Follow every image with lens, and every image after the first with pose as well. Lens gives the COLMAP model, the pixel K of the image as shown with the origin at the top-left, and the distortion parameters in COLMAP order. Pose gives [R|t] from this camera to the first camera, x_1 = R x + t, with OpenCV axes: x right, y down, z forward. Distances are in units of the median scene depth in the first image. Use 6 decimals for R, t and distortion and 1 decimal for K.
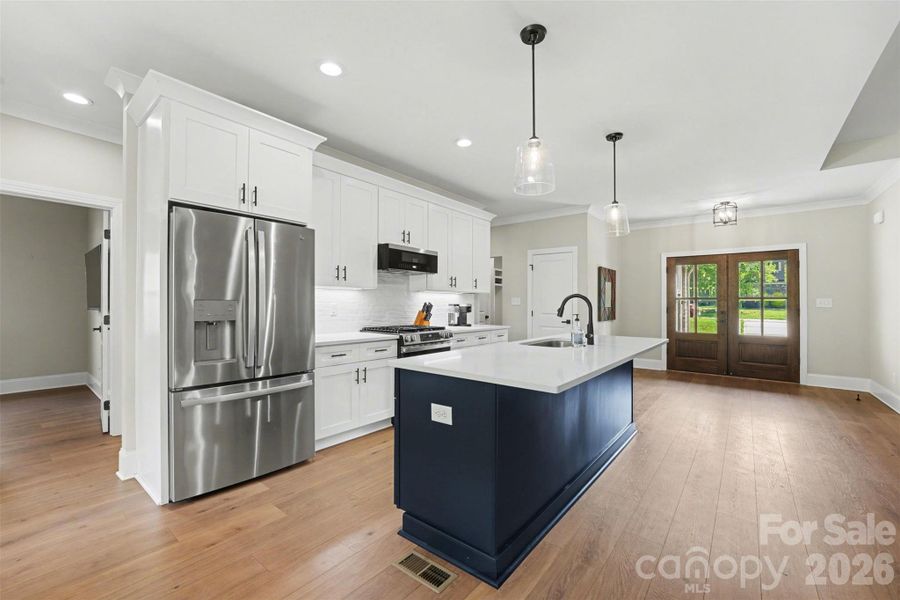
lens RADIAL K [[370.0, 0, 457.9], [0, 370.0, 298.0], [0, 0, 1]] dist [-0.020042, -0.000011]
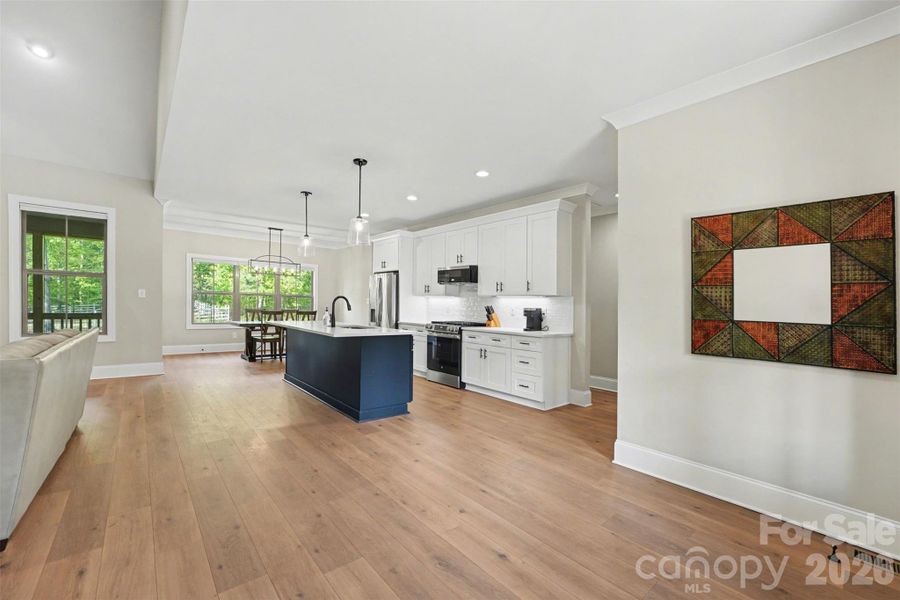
lens RADIAL K [[370.0, 0, 453.3], [0, 370.0, 304.7], [0, 0, 1]] dist [-0.020042, -0.000011]
pose [[-0.185072, -0.015794, -0.982598, 1.204128], [-0.016522, 0.999780, -0.012958, 0.028638], [0.982586, 0.013836, -0.185292, 1.183418]]
